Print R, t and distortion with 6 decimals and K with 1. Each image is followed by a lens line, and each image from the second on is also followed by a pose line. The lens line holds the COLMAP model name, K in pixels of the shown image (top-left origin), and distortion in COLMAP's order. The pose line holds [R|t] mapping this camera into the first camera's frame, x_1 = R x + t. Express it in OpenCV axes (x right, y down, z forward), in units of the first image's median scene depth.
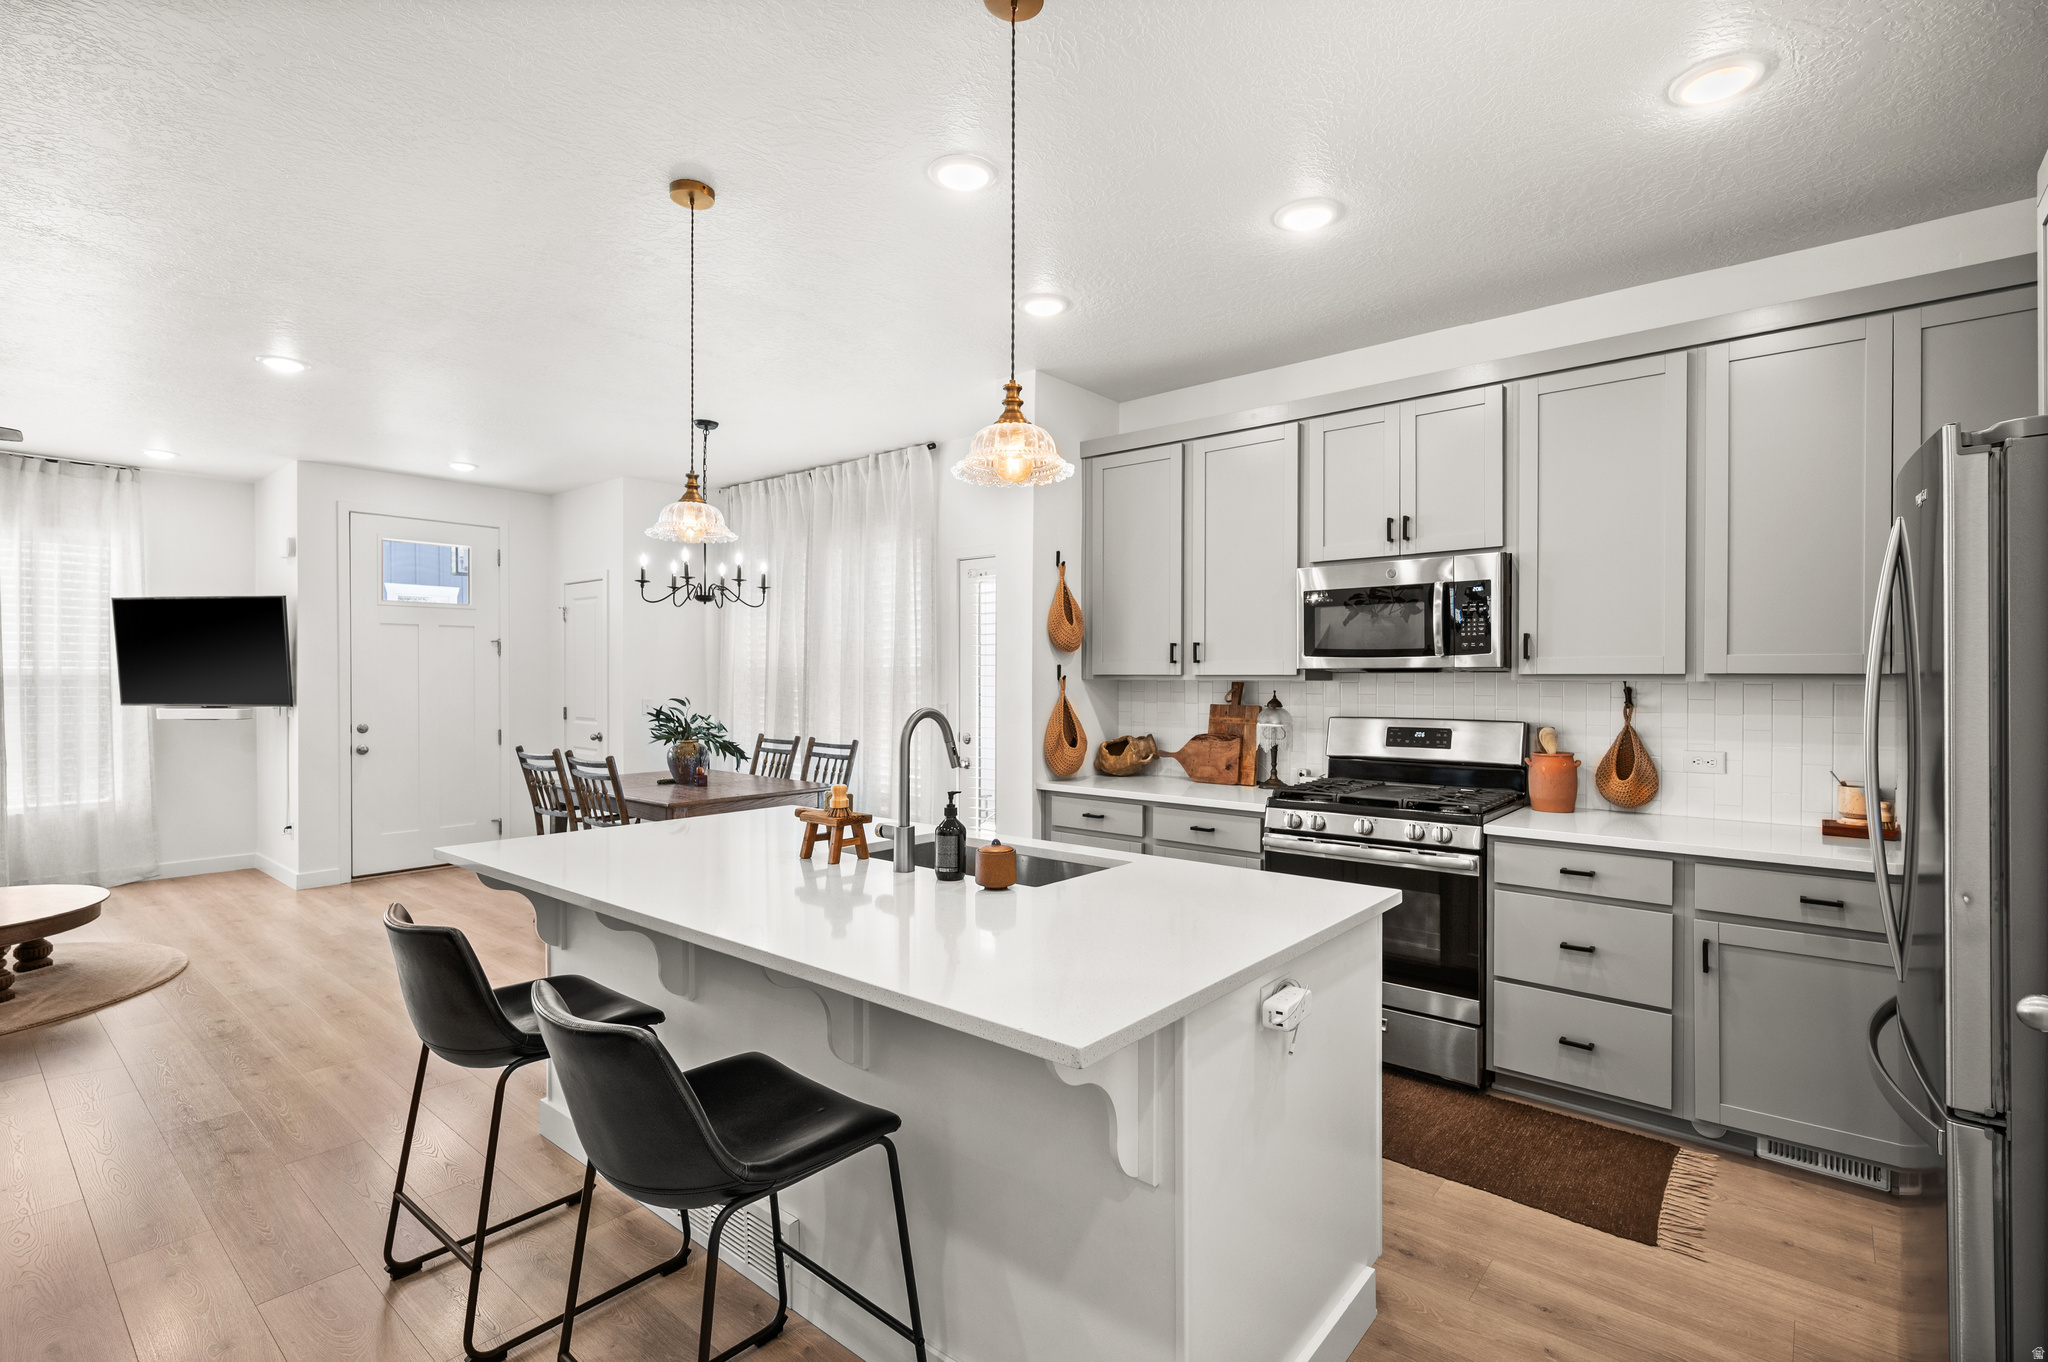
lens RADIAL K [[934.4, 0, 1034.4], [0, 934.4, 681.3], [0, 0, 1]] dist [-0.002474, 0.000133]
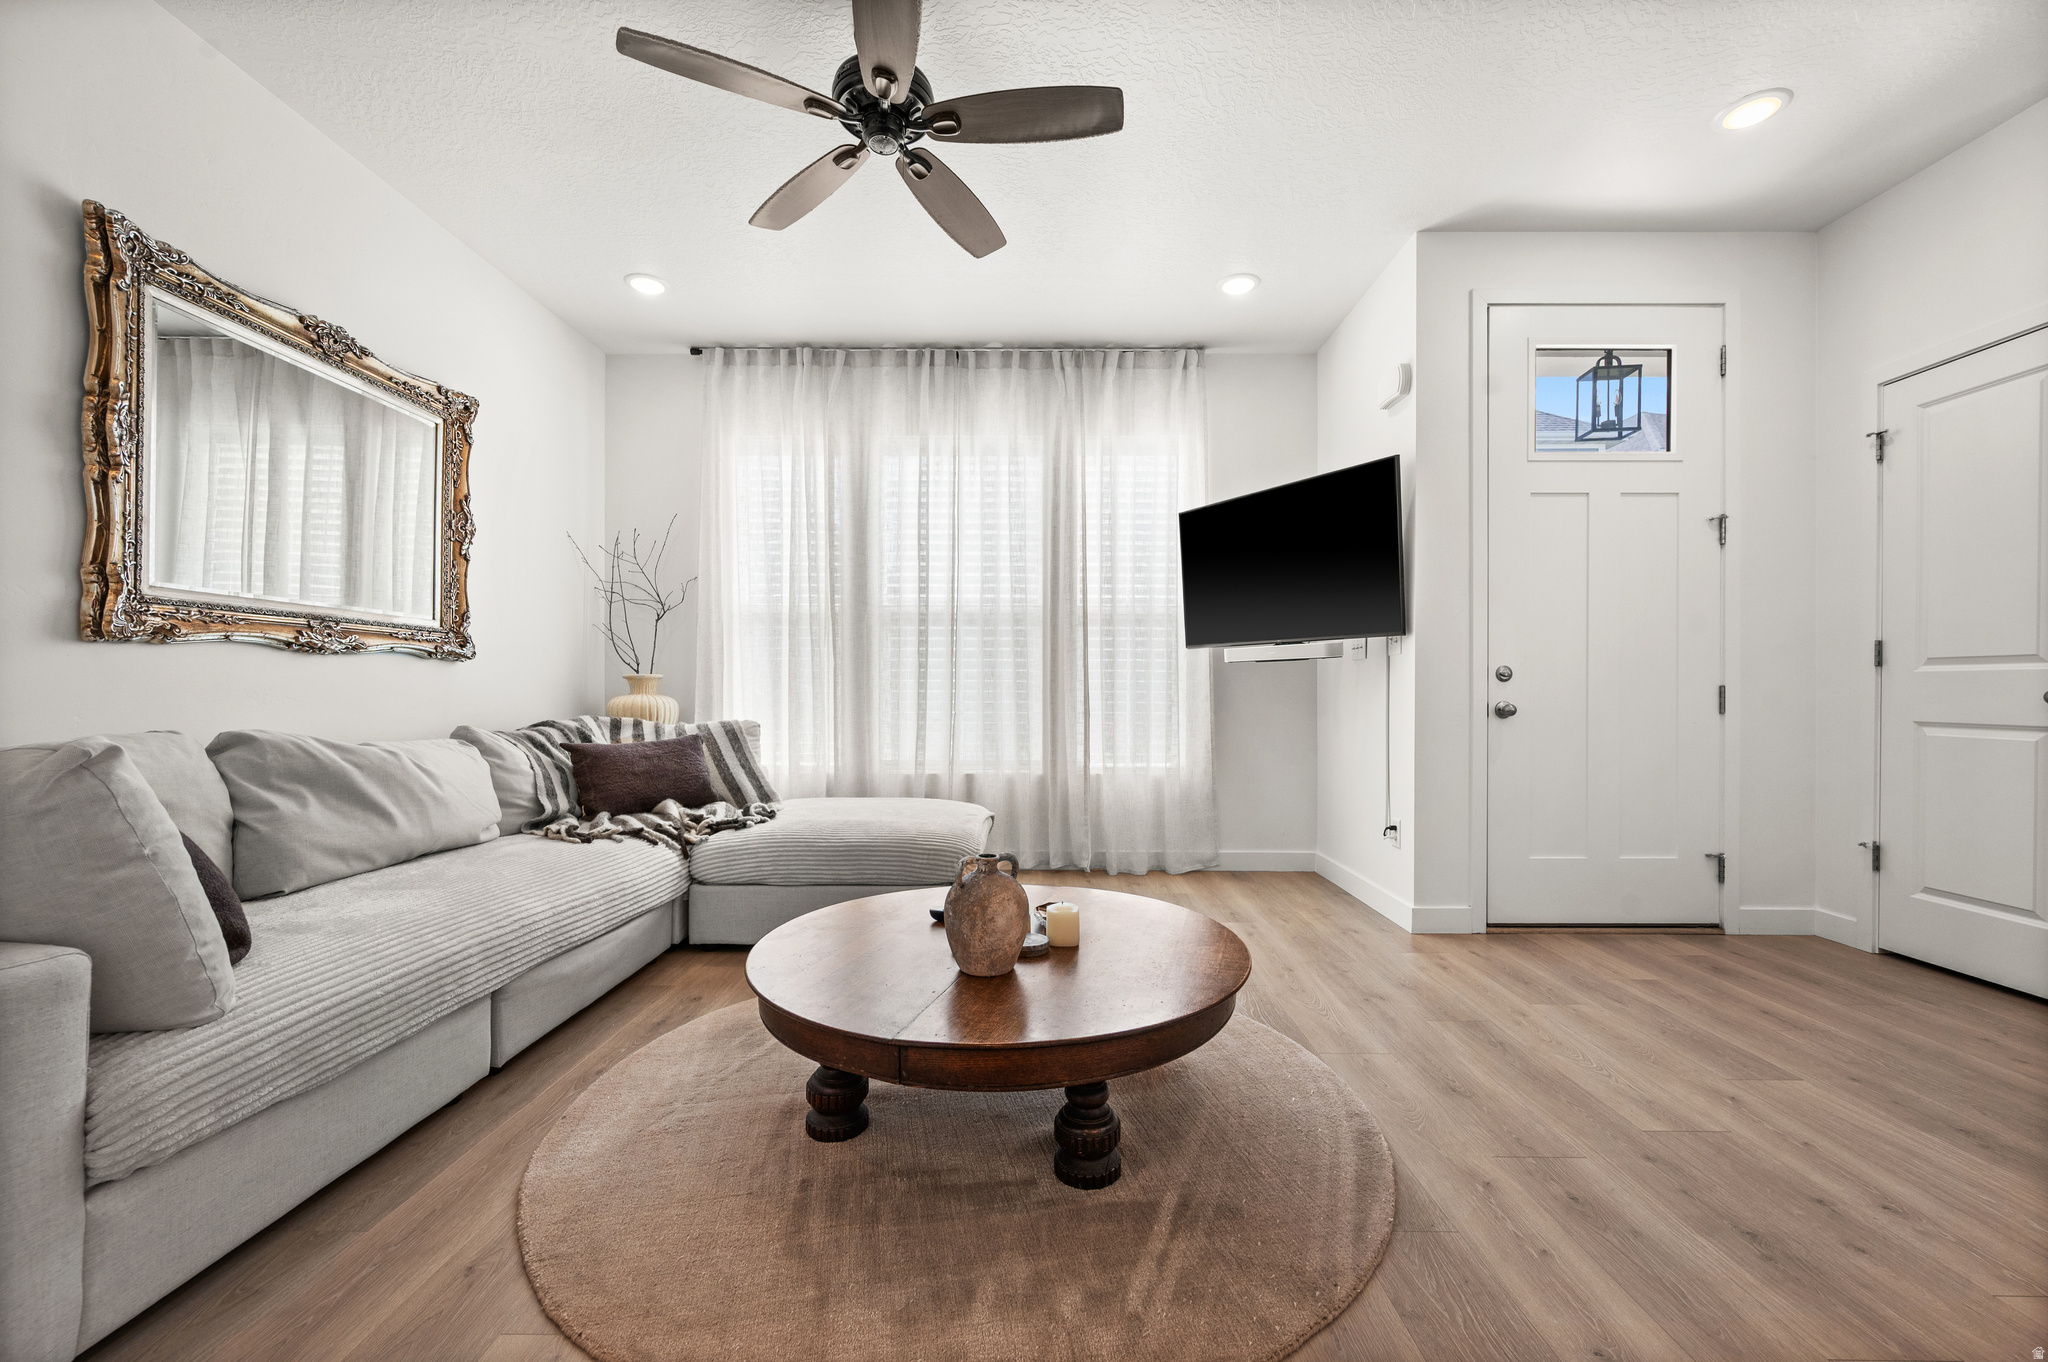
lens RADIAL K [[815.9, 0, 1036.5], [0, 815.9, 695.8], [0, 0, 1]] dist [-0.002315, 0.000050]
pose [[0.635554, 0.003678, -0.772047, -0.546718], [-0.005293, 0.999986, 0.000406, 0.070430], [0.772038, 0.003828, 0.635565, 0.478591]]
